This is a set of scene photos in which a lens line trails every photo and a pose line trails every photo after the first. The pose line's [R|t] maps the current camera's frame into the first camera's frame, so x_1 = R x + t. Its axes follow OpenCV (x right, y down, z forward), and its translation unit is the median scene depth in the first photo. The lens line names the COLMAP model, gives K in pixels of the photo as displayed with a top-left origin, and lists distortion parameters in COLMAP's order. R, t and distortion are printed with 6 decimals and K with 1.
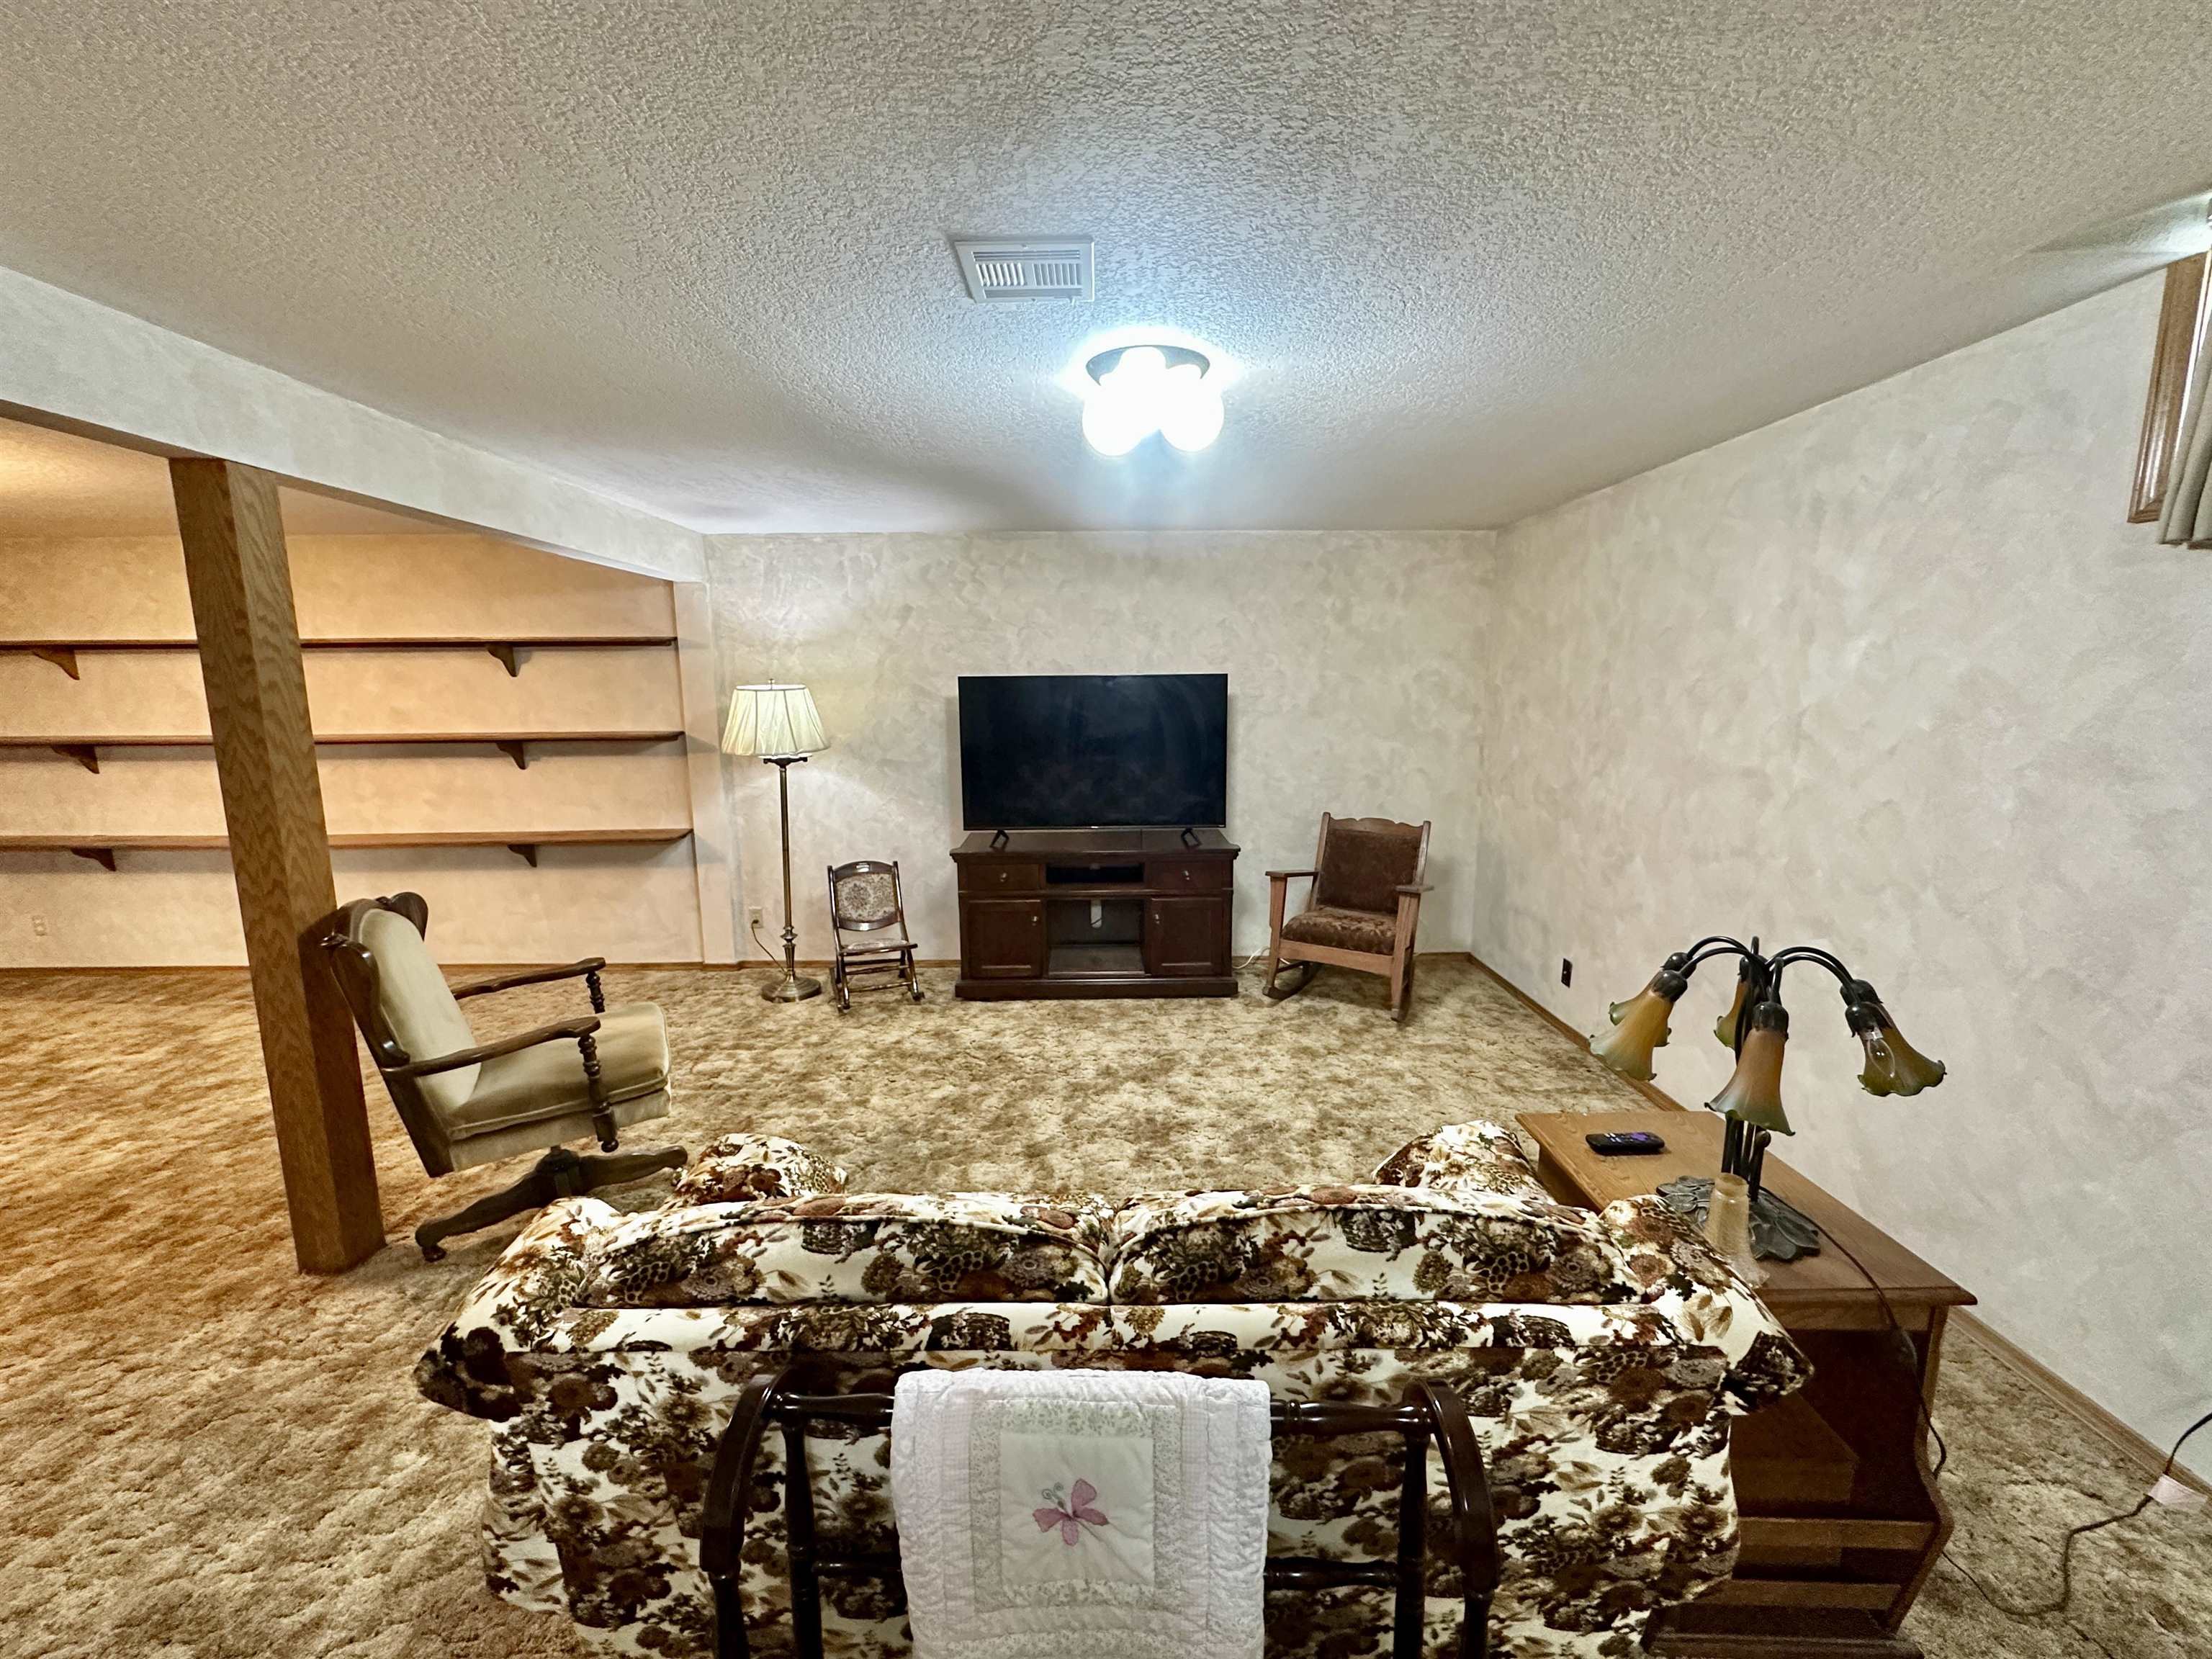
lens RADIAL K [[885.2, 0, 1104.5], [0, 885.2, 823.9], [0, 0, 1]] dist [-0.001159, 0.000298]
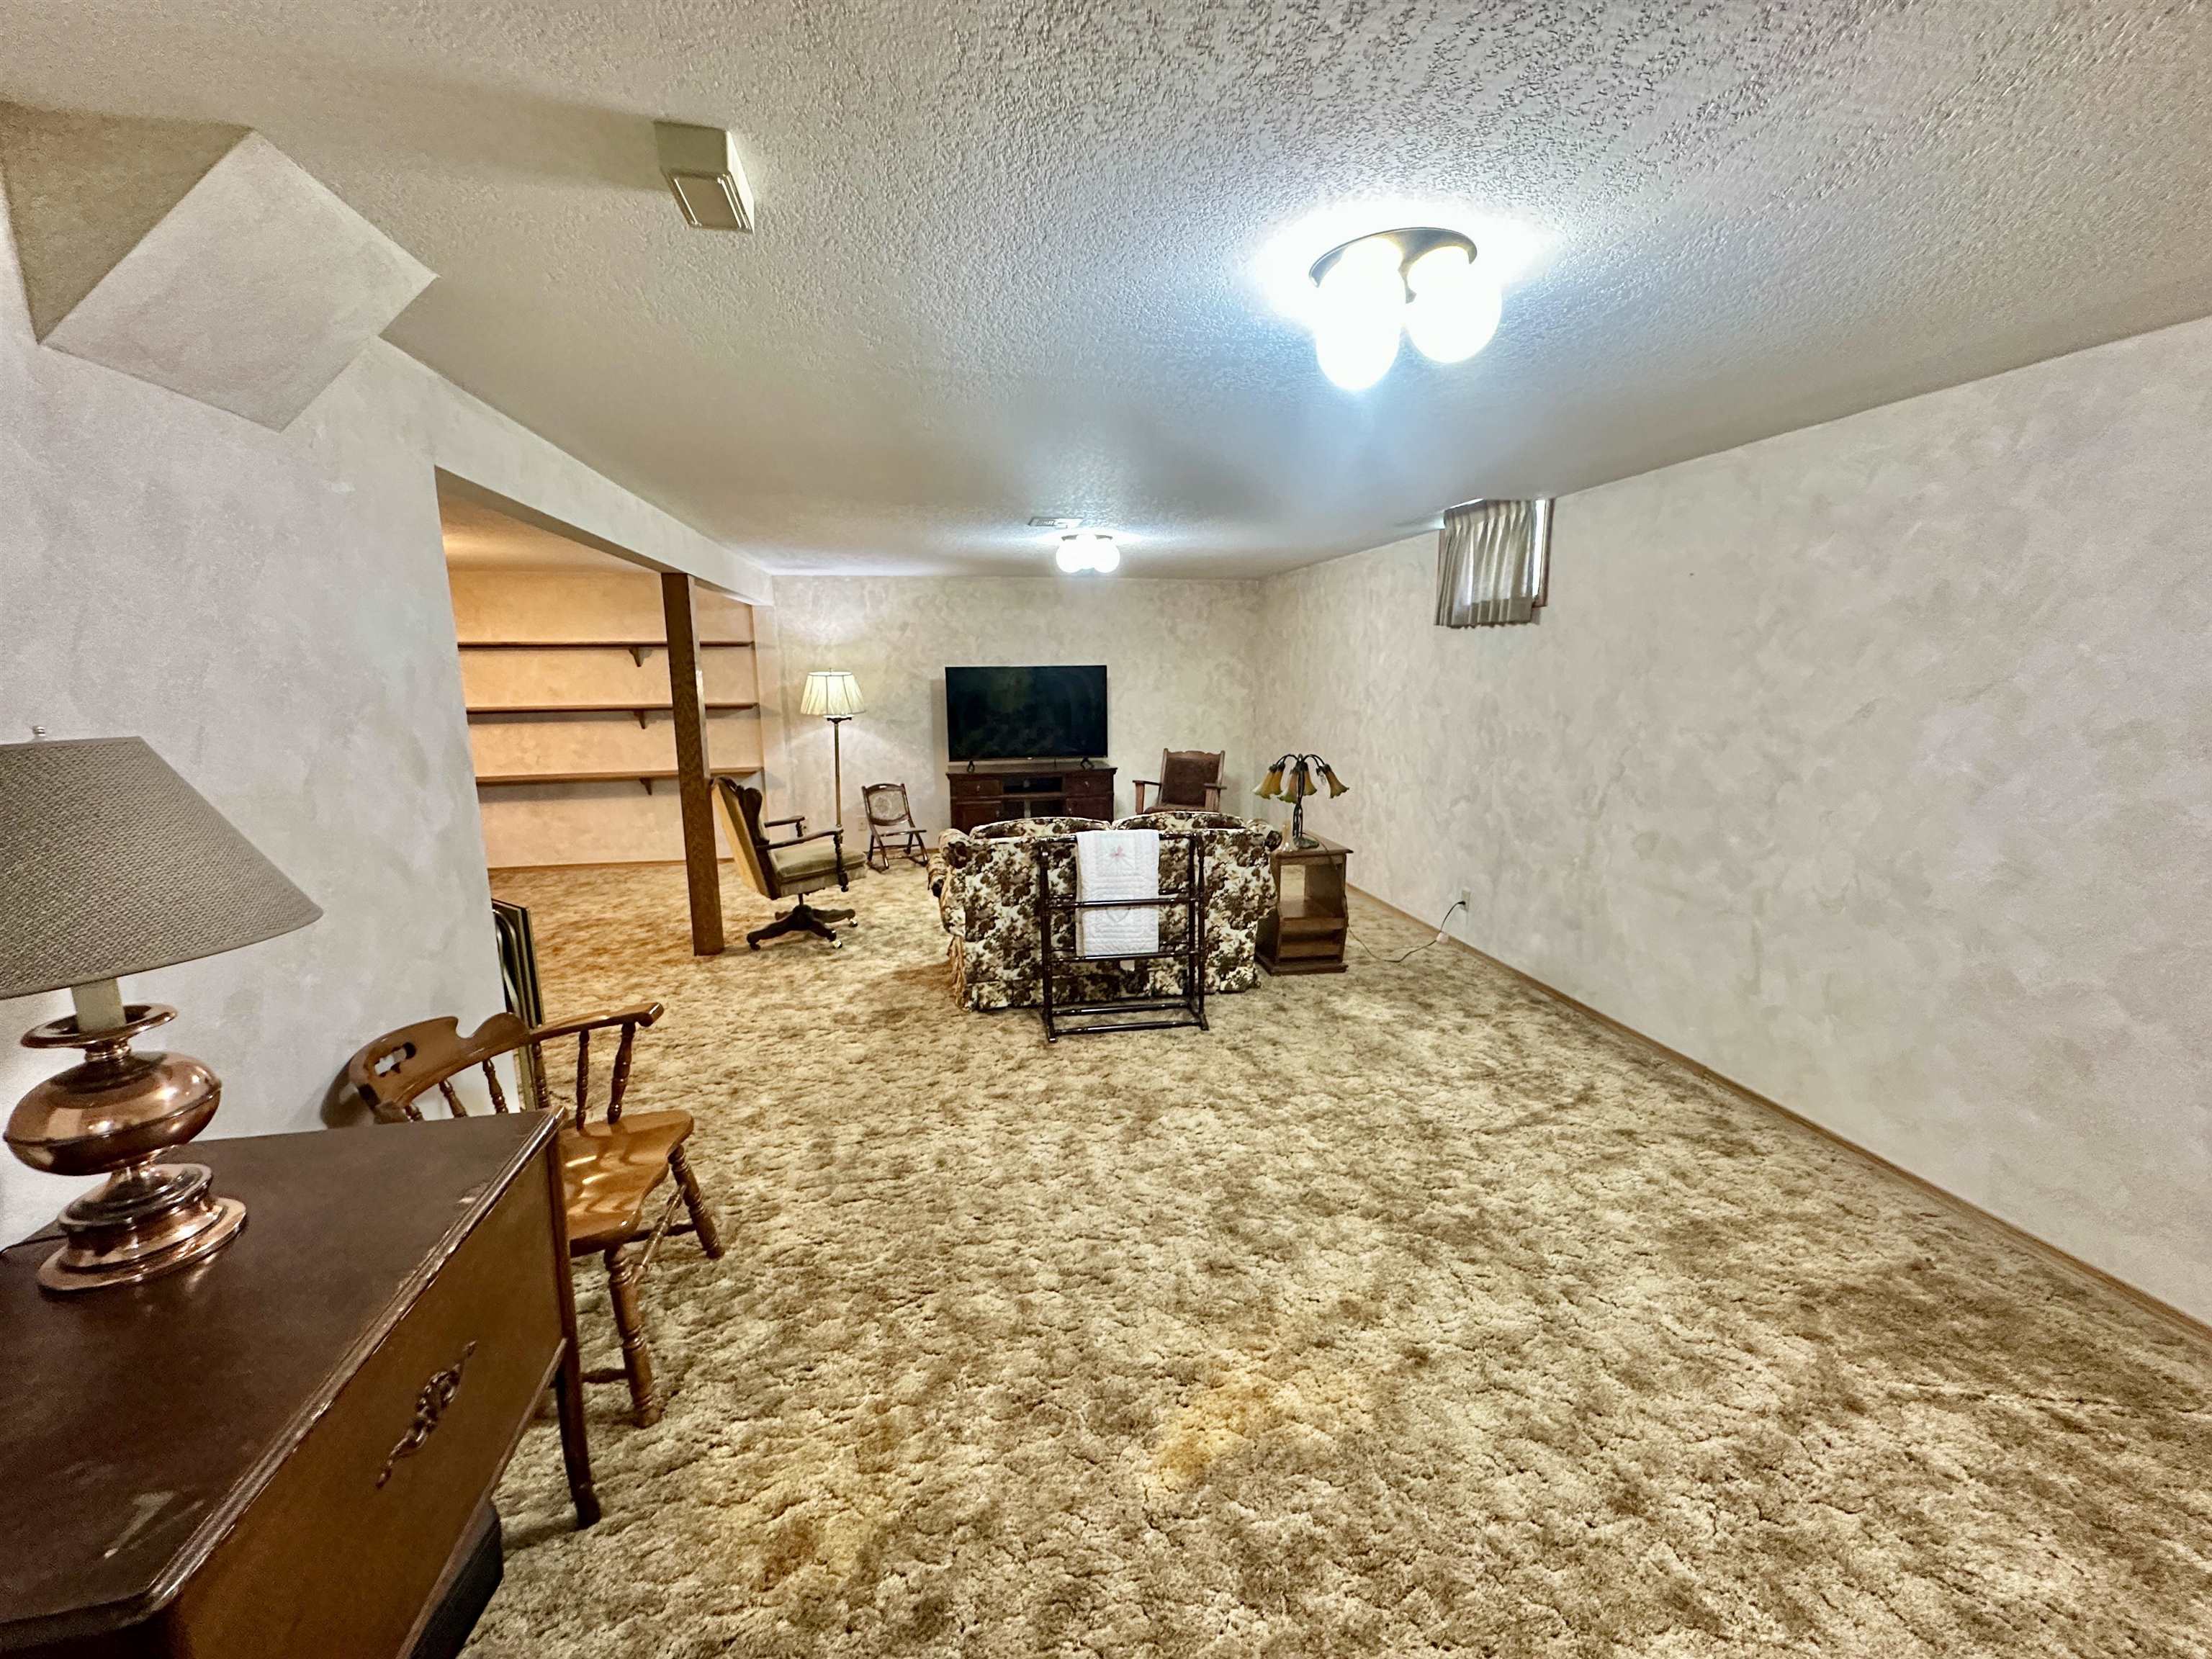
lens RADIAL K [[885.2, 0, 1104.5], [0, 885.2, 823.9], [0, 0, 1]] dist [-0.001159, 0.000298]
pose [[0.983856, -0.032428, 0.175999, -0.176167], [0.029310, 0.999364, 0.020286, 0.101754], [-0.176545, -0.014800, 0.984181, -0.683261]]
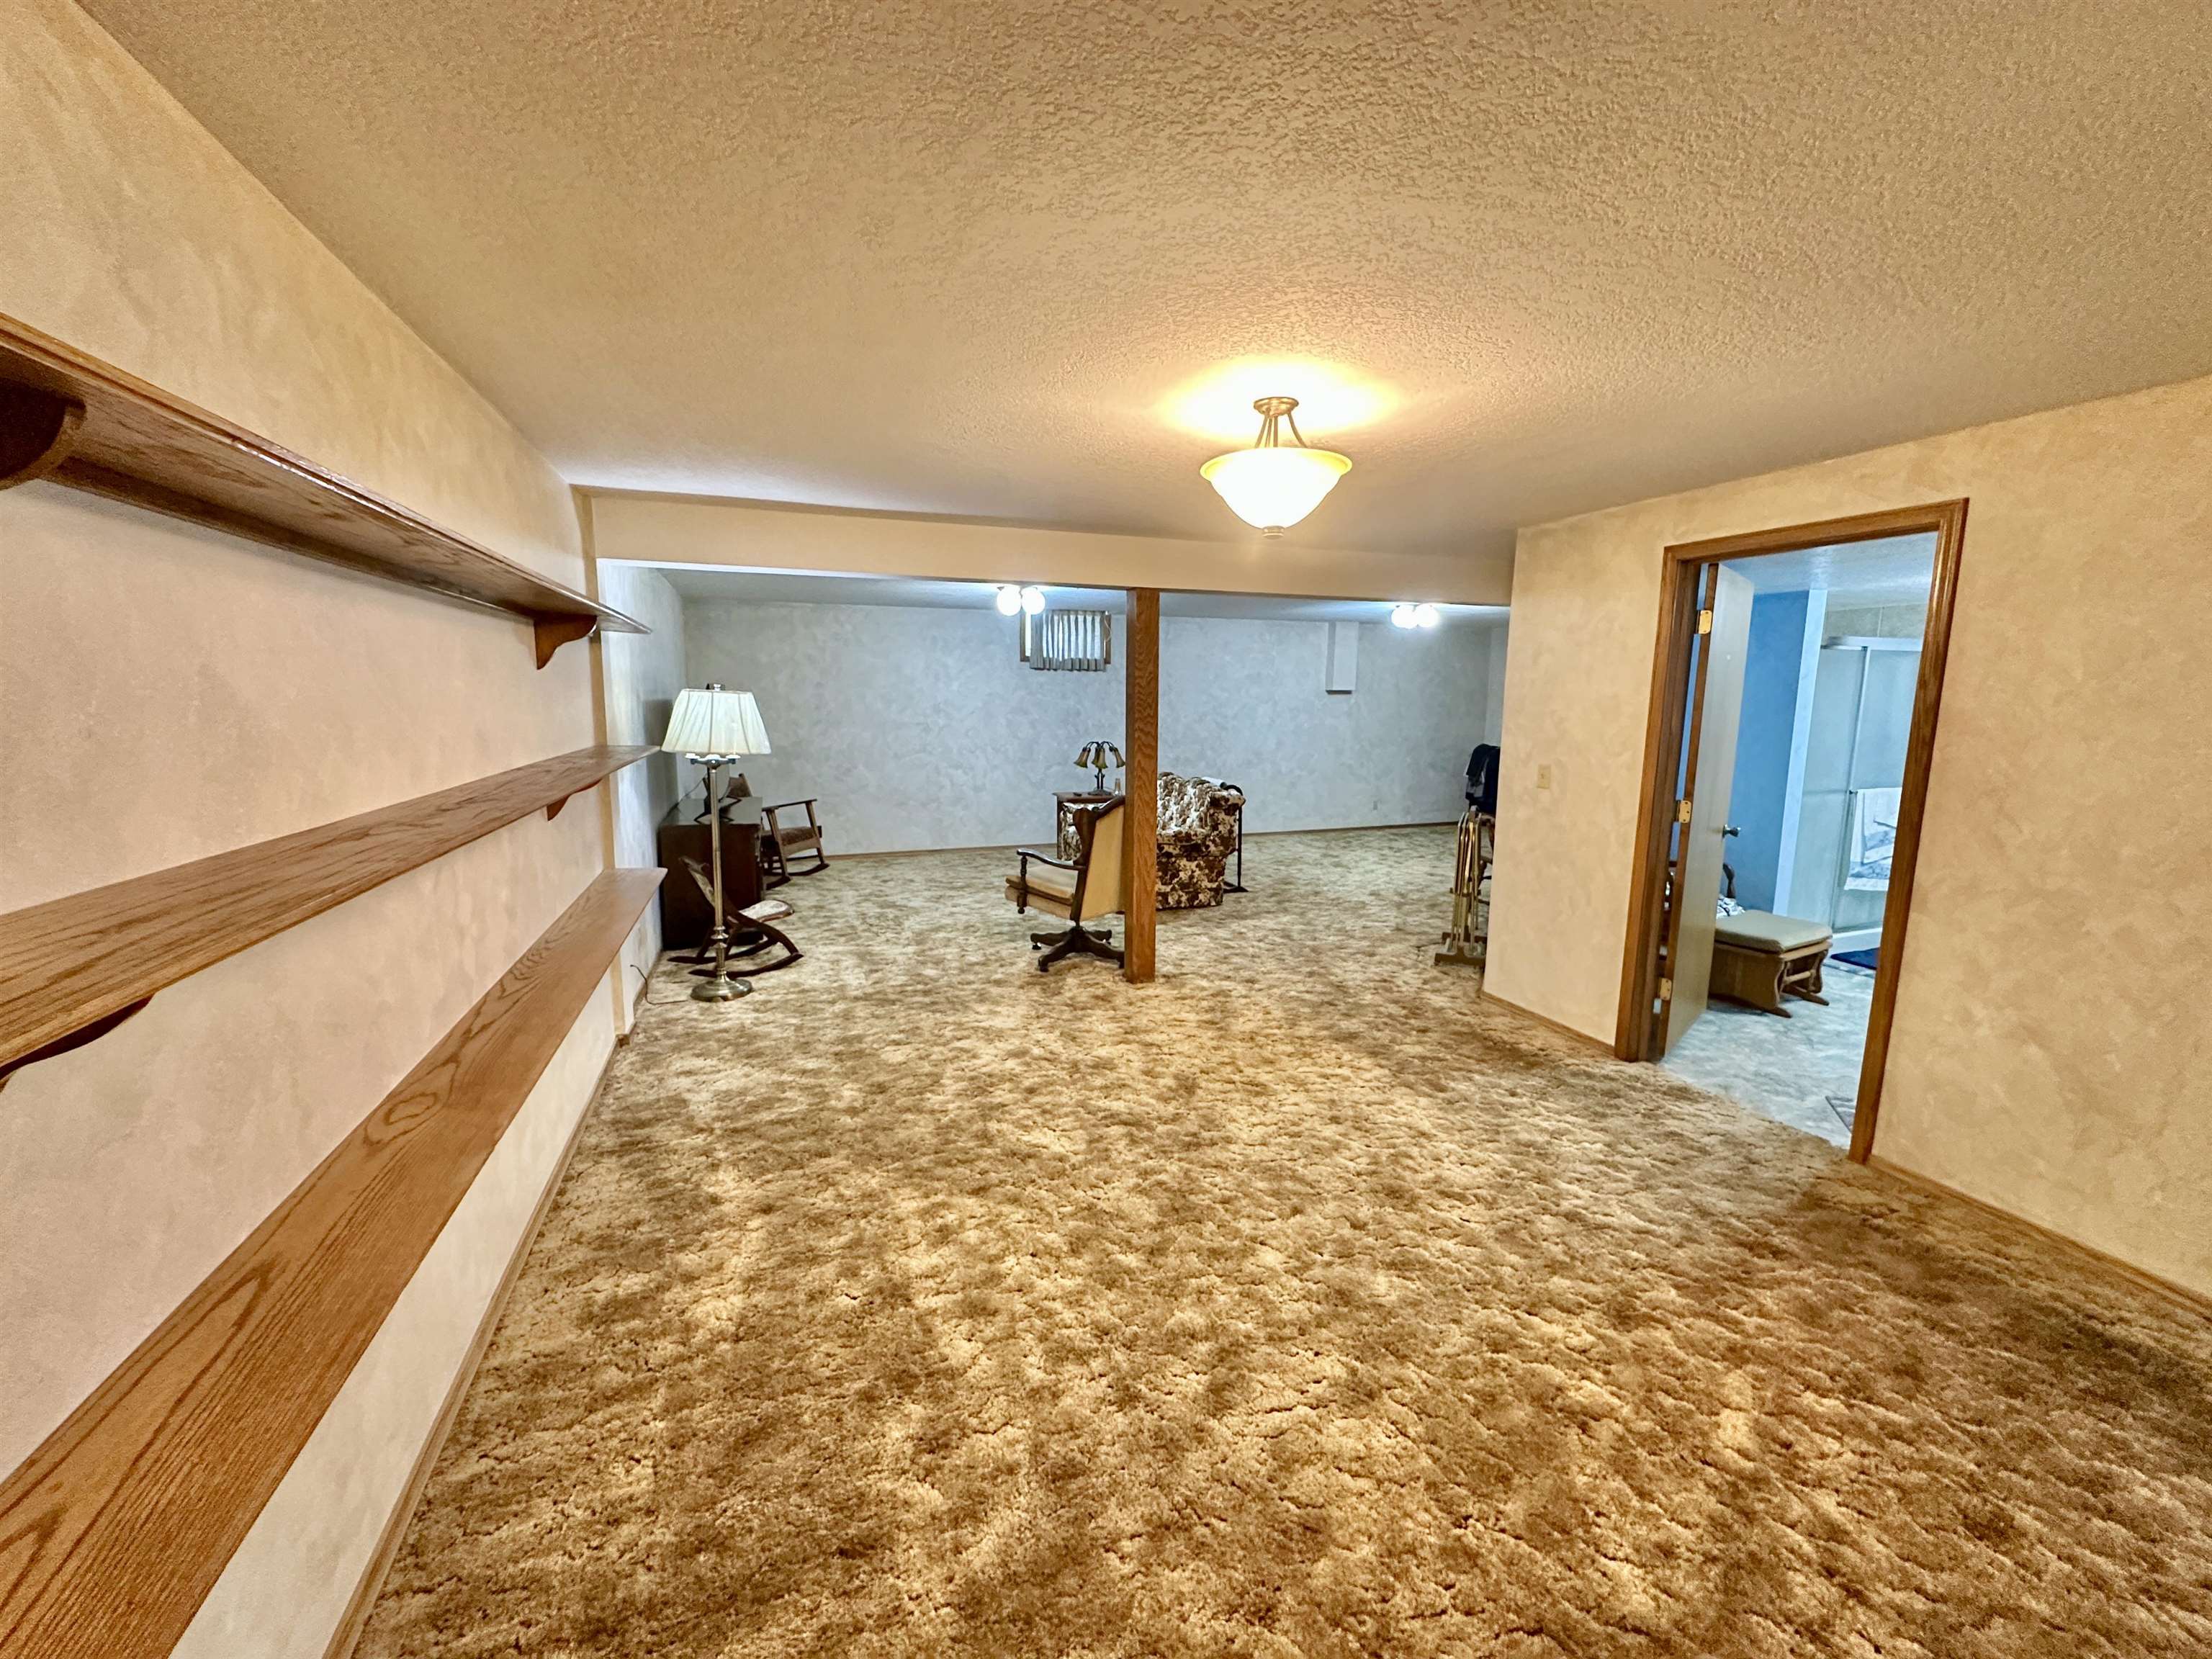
lens RADIAL K [[885.2, 0, 1104.5], [0, 885.2, 823.9], [0, 0, 1]] dist [-0.001159, 0.000298]
pose [[-0.348147, -0.116119, 0.930220, -1.489427], [0.147614, 0.973129, 0.176722, -0.108029], [-0.925745, 0.198839, -0.321651, 0.955757]]
